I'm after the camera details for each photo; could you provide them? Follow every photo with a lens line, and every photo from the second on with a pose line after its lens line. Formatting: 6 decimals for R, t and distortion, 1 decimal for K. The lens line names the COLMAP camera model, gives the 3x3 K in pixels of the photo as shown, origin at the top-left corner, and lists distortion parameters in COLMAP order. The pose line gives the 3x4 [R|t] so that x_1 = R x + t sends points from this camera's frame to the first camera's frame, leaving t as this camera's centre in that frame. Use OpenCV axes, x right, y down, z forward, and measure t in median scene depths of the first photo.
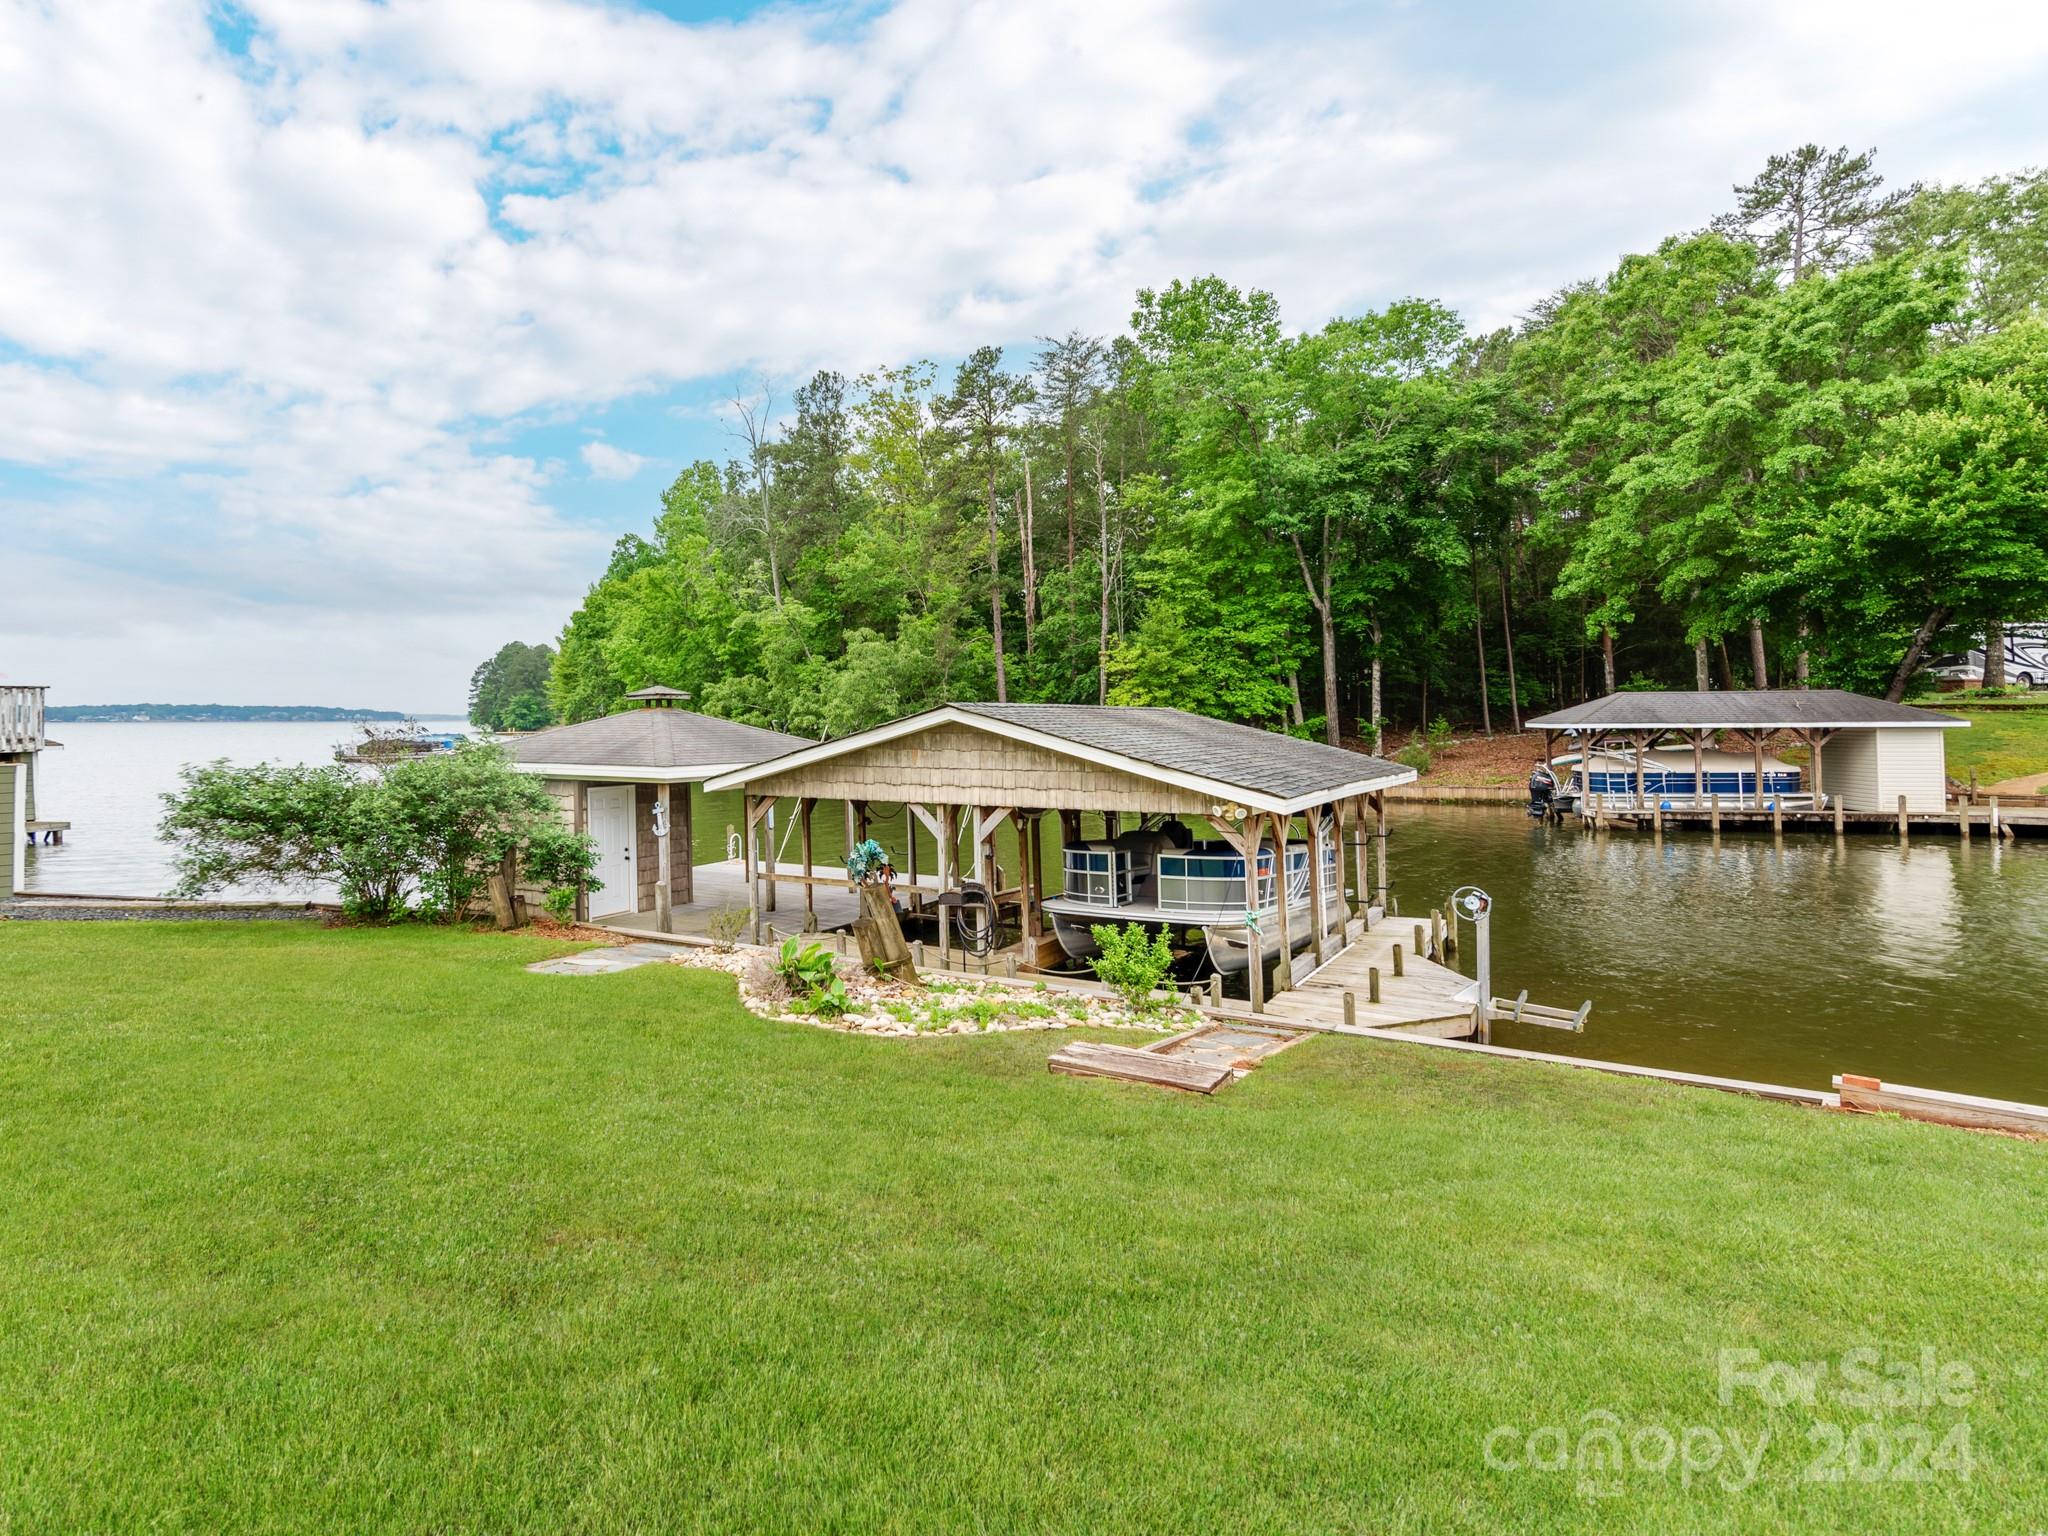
lens RADIAL K [[1054.5, 0, 873.7], [0, 1054.5, 709.6], [0, 0, 1]] dist [-0.000807, -0.000240]
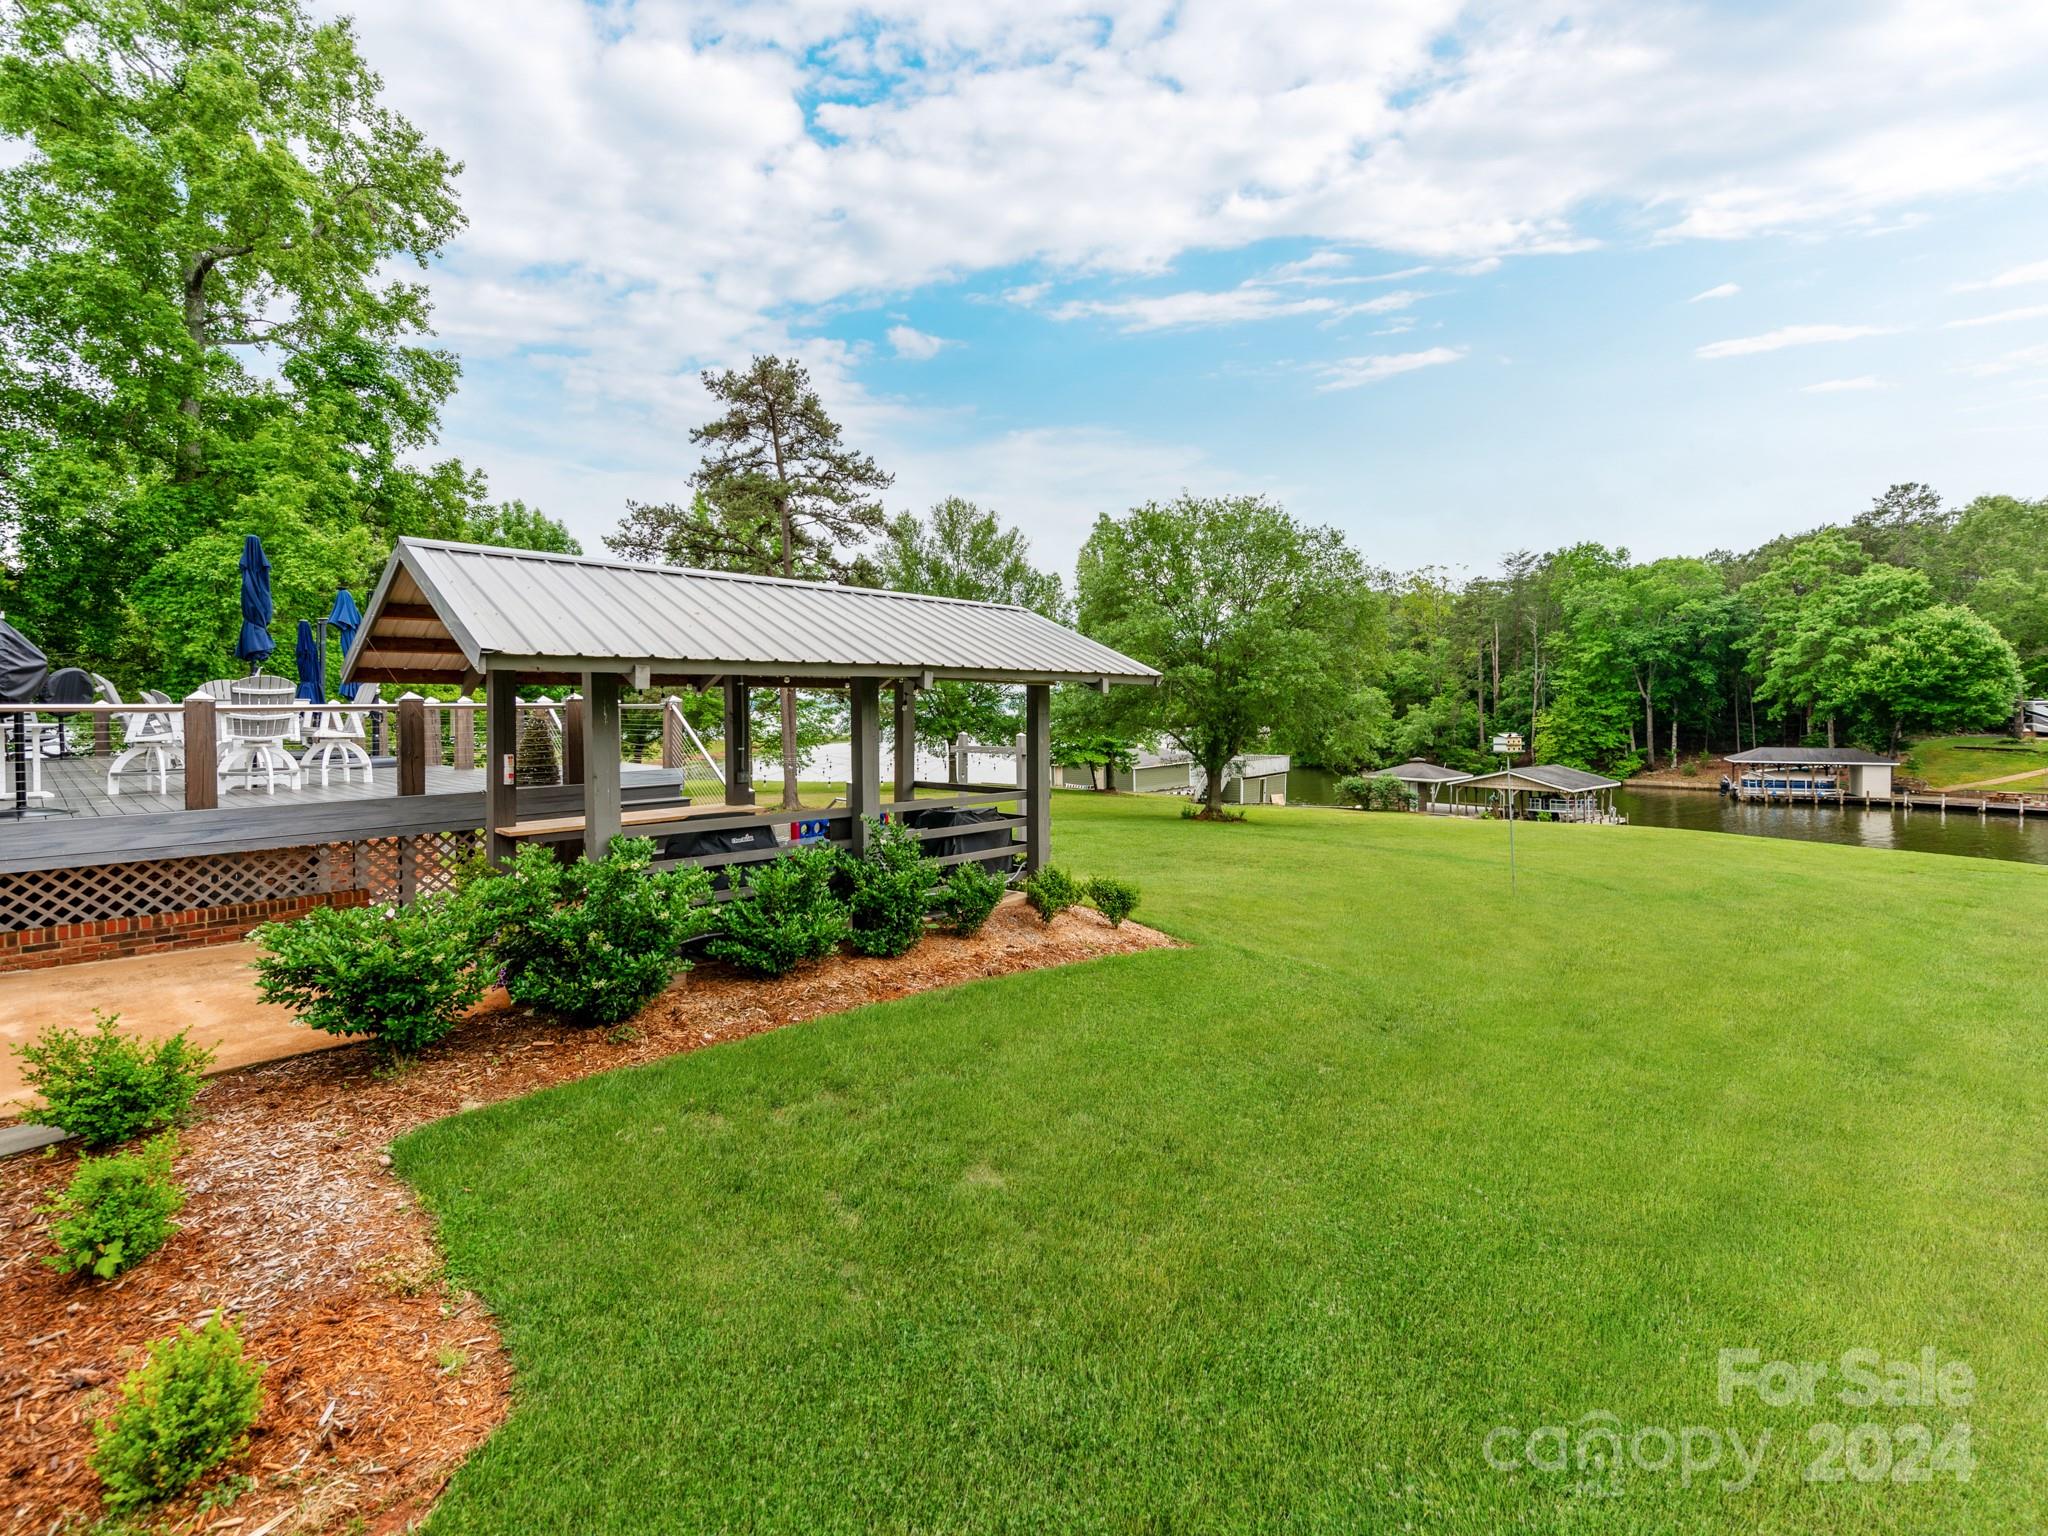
lens RADIAL K [[980.6, 0, 1056.6], [0, 980.6, 741.5], [0, 0, 1]] dist [0.012707, 0.000620]
pose [[0.974737, 0.011819, -0.223045, -0.304062], [0.000777, 0.998414, 0.056299, -0.124088], [0.223356, -0.055050, 0.973181, -1.255407]]
